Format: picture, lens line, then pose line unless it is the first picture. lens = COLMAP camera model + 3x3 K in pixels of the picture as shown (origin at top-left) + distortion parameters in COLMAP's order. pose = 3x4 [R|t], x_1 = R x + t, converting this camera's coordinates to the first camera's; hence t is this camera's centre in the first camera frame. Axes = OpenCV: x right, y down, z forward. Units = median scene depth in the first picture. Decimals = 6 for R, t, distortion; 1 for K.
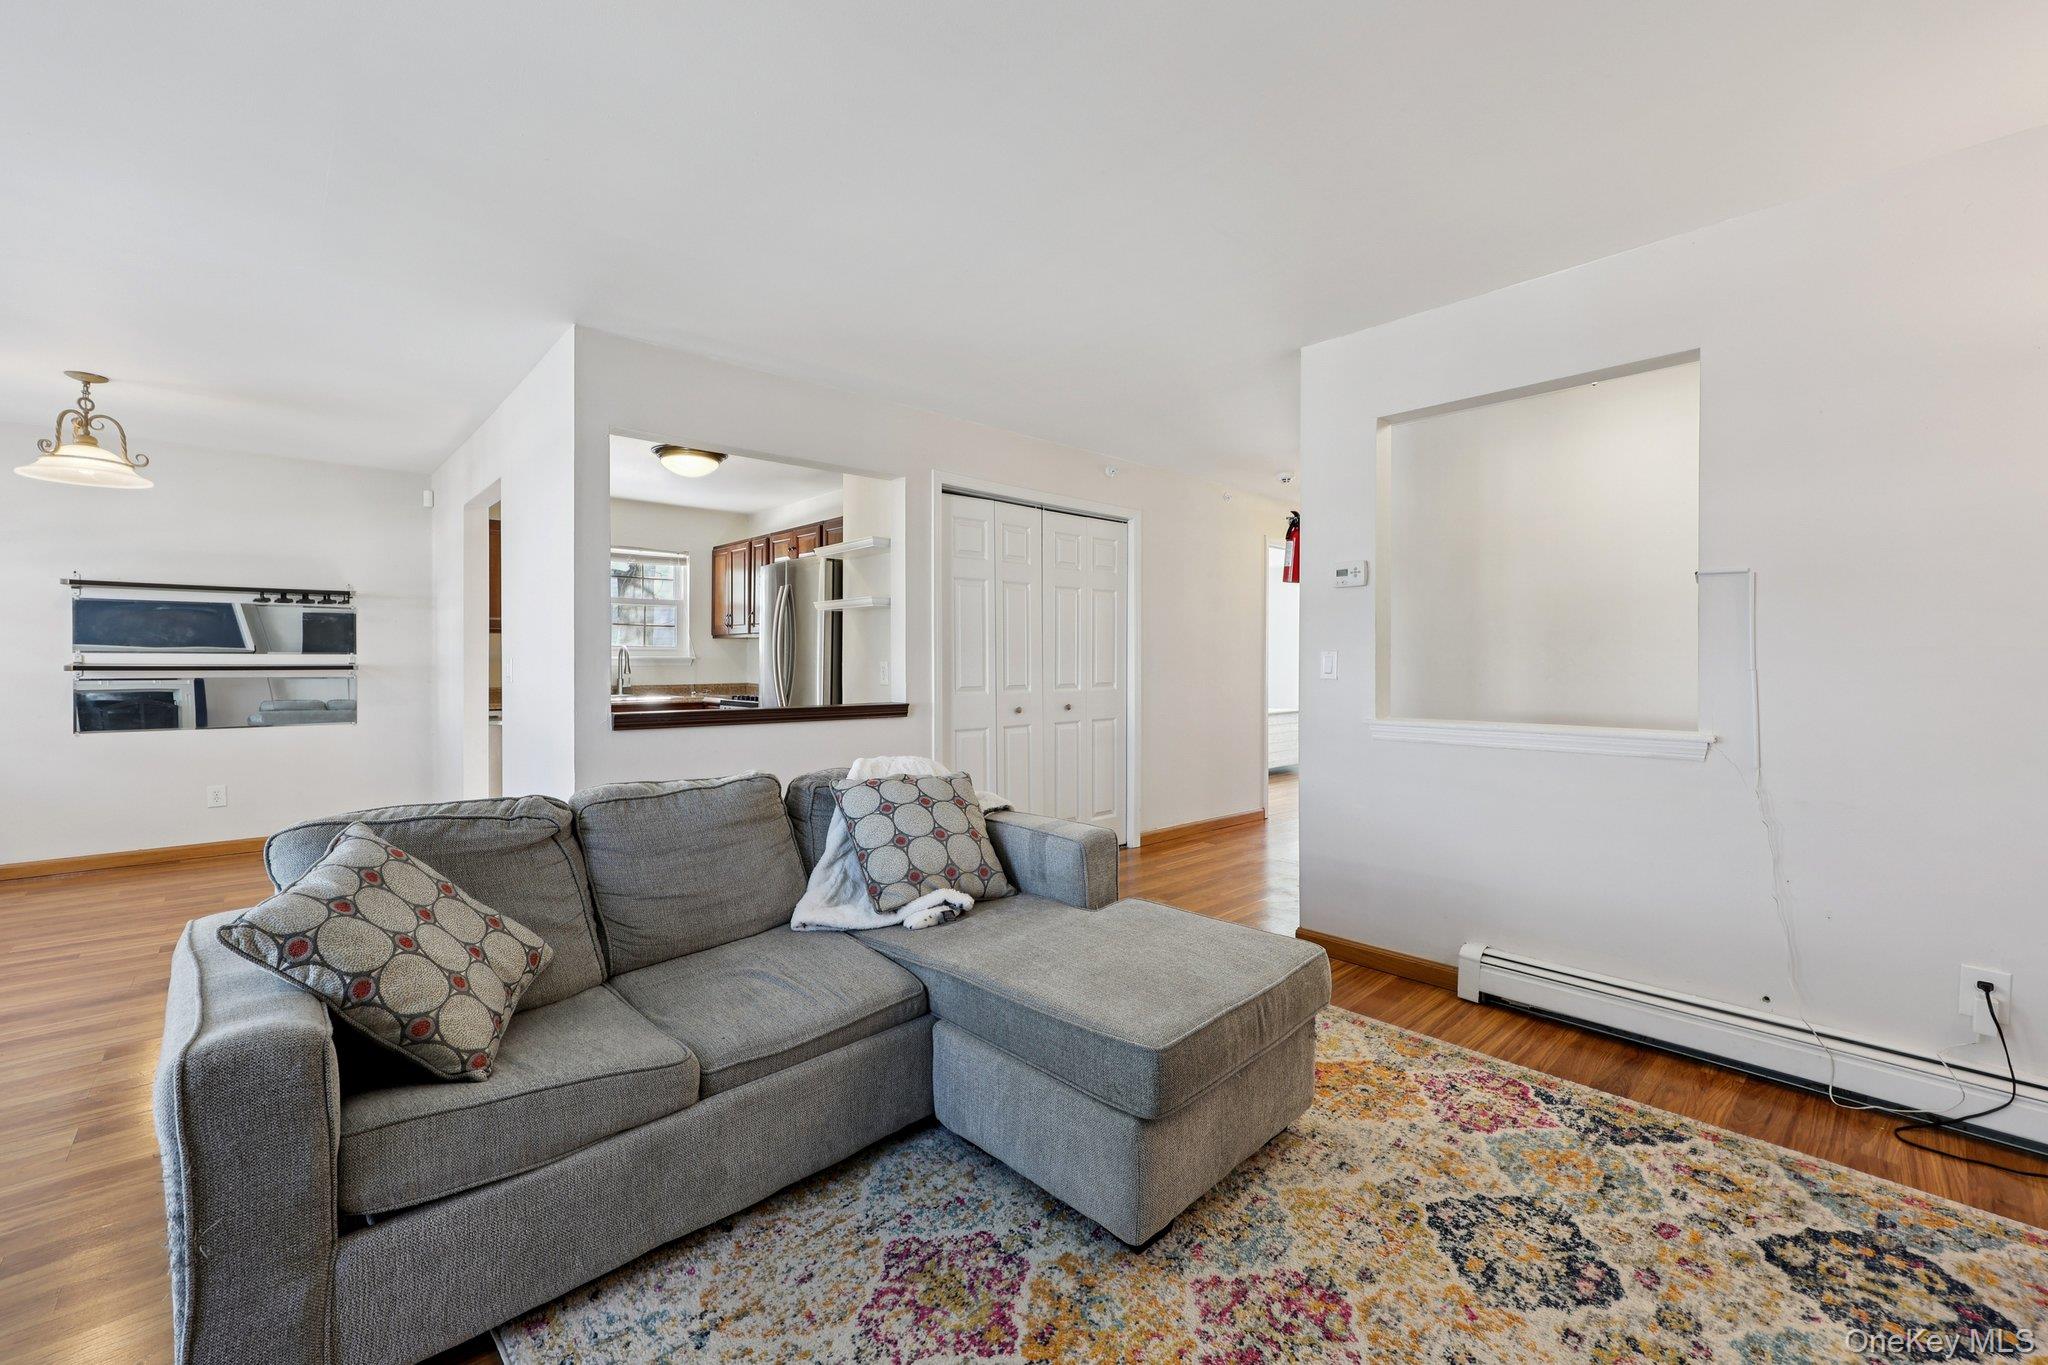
lens RADIAL K [[840.0, 0, 1024.2], [0, 840.0, 662.9], [0, 0, 1]] dist [0.000070, 0.000783]
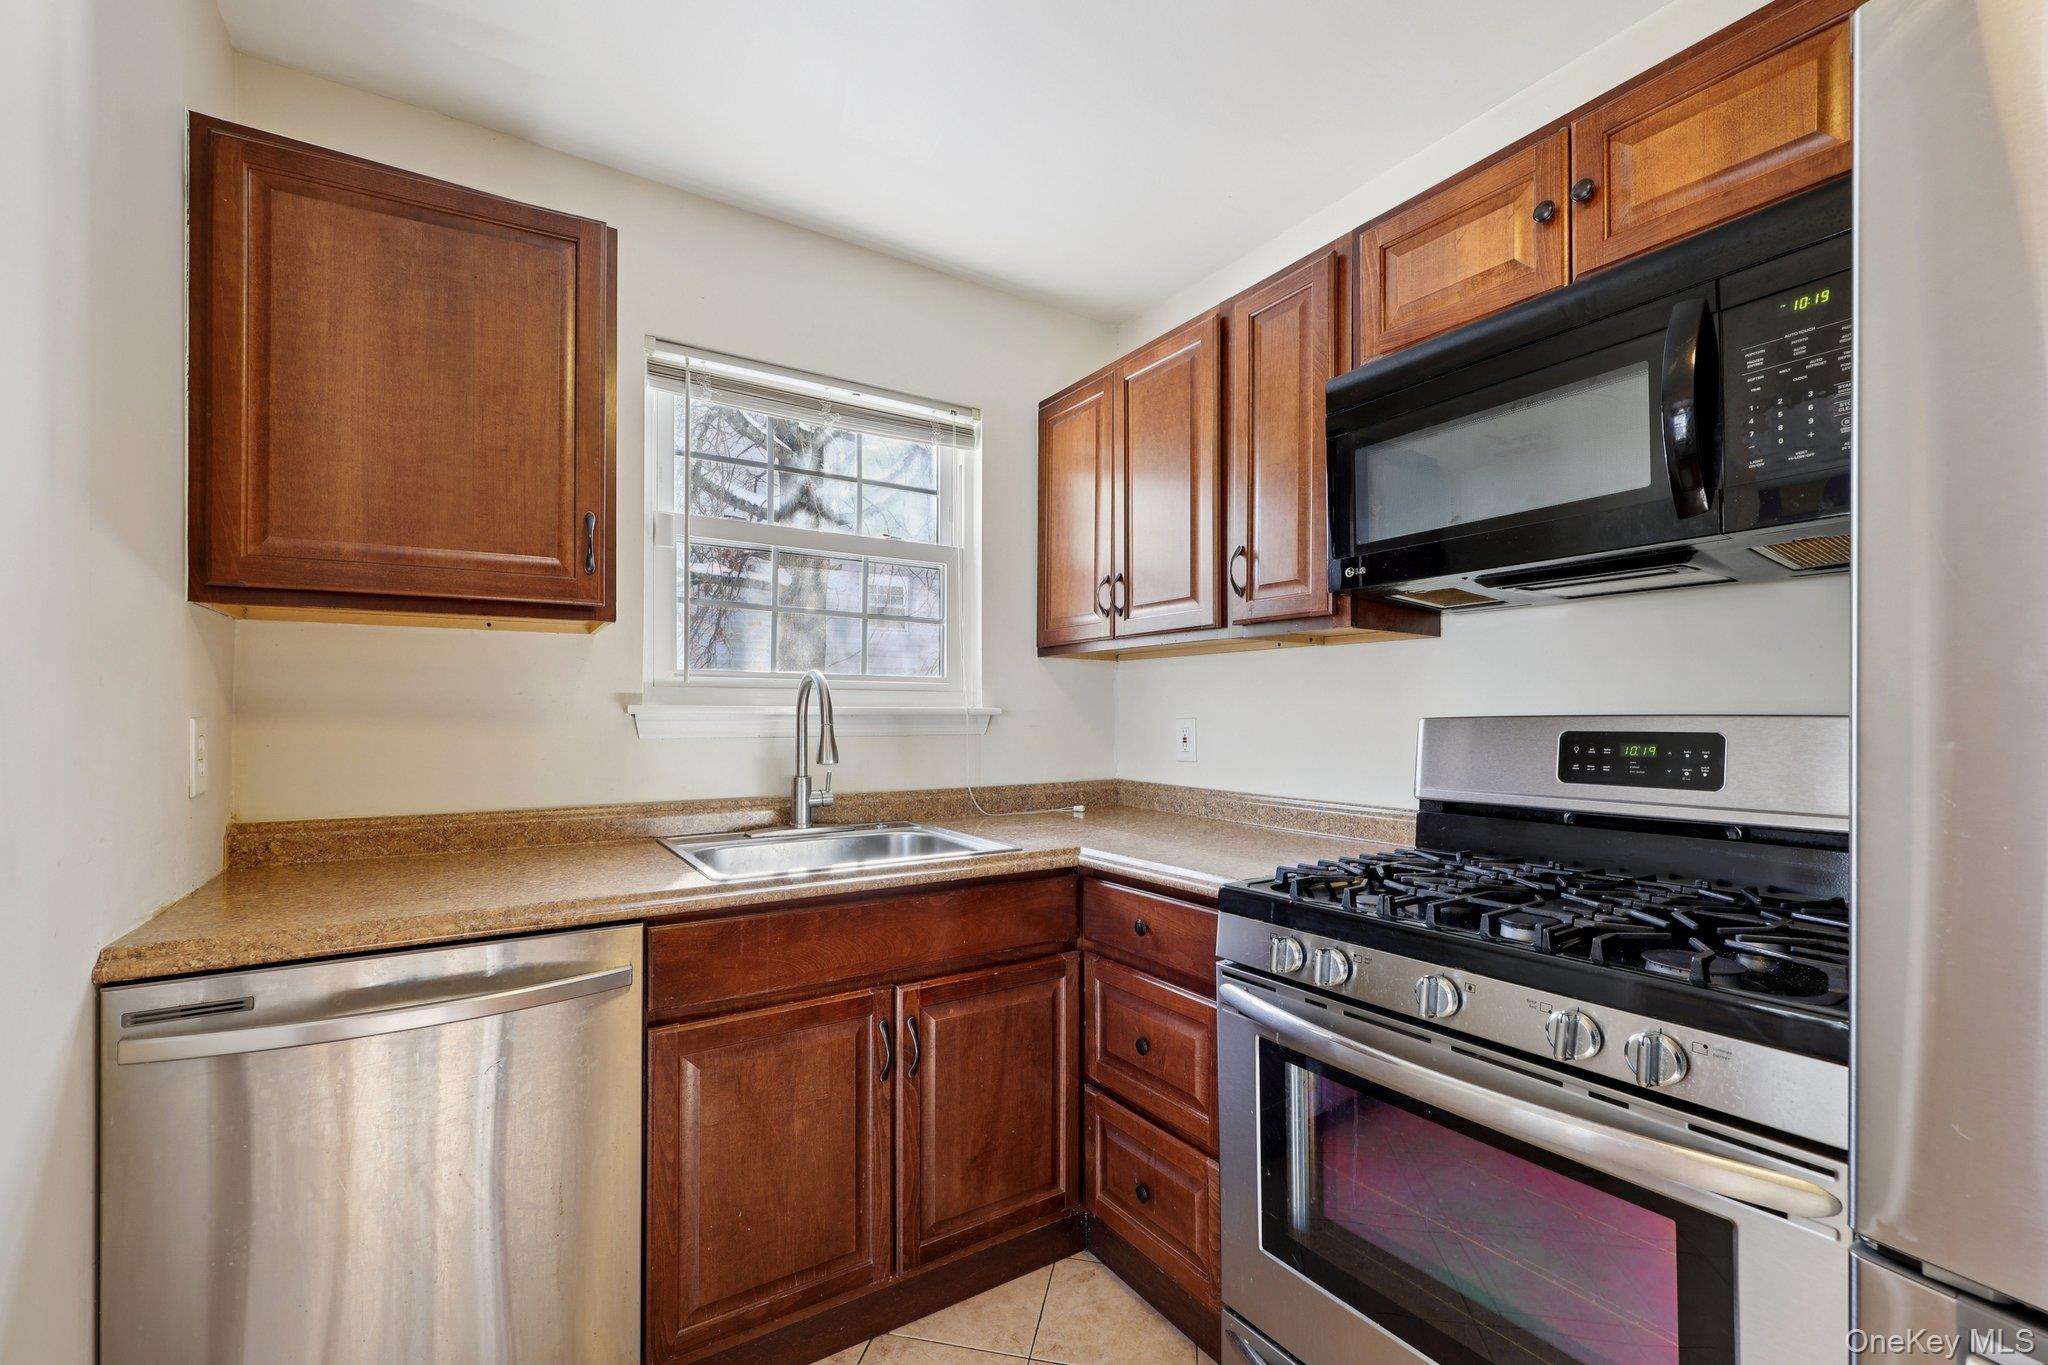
lens RADIAL K [[840.0, 0, 1003.3], [0, 840.0, 706.8], [0, 0, 1]] dist [0.000070, 0.000783]
pose [[0.983663, -0.002983, -0.179997, -0.450205], [0.000553, 0.999908, -0.013548, -0.004183], [0.180021, 0.013227, 0.983574, 0.903386]]
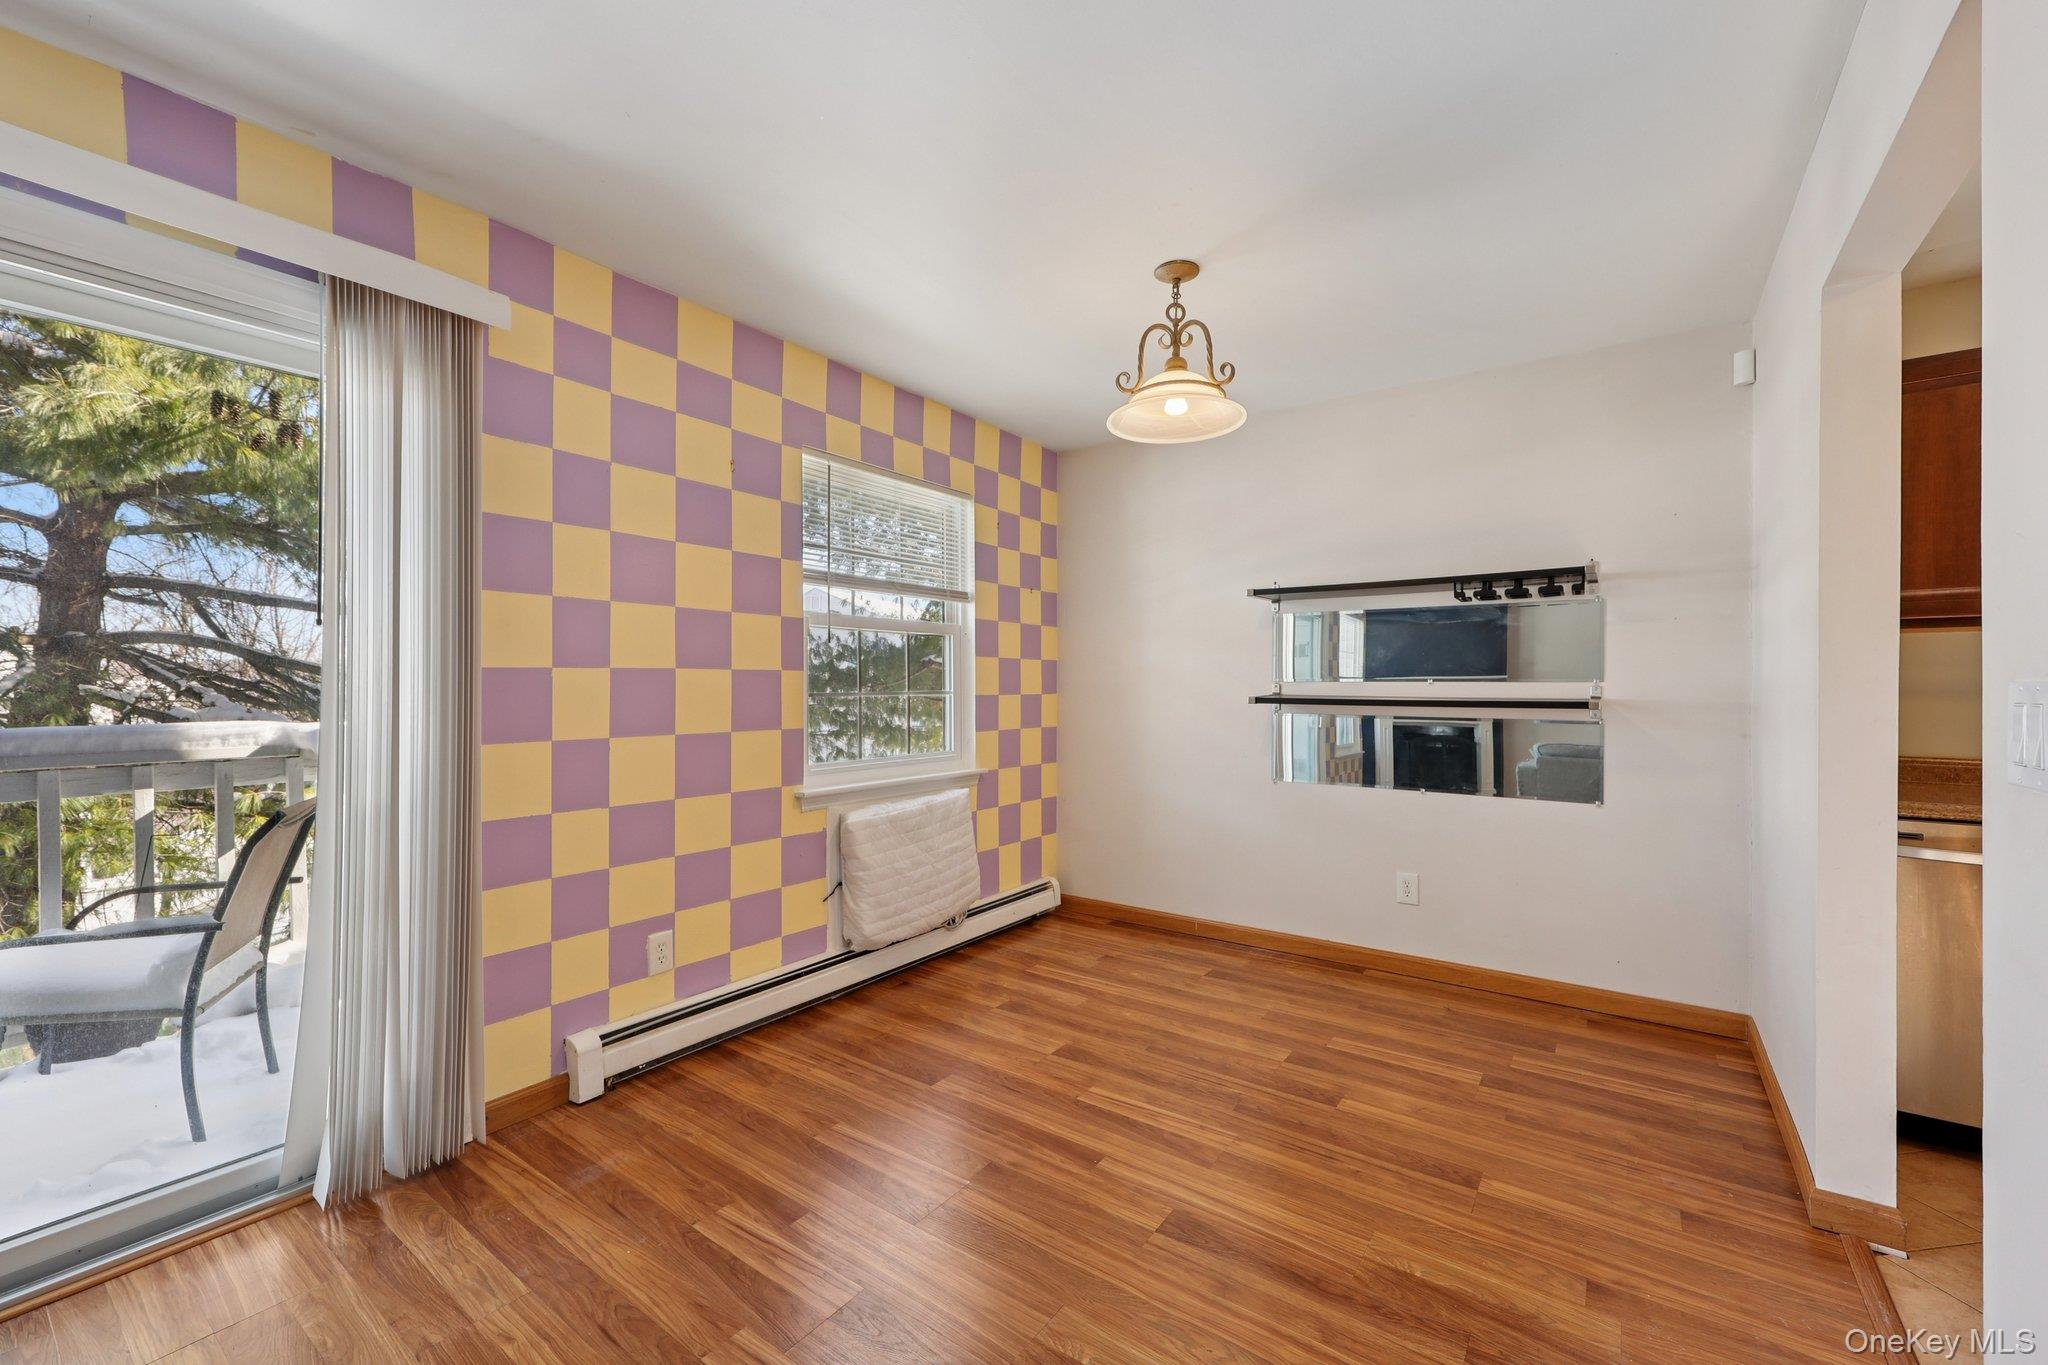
lens RADIAL K [[840.0, 0, 1010.5], [0, 840.0, 682.7], [0, 0, 1]] dist [0.000070, 0.000783]
pose [[0.200018, -0.002942, -0.979788, -0.353304], [-0.008469, 0.999953, -0.004731, -0.003411], [0.979756, 0.009244, 0.199984, 0.544308]]
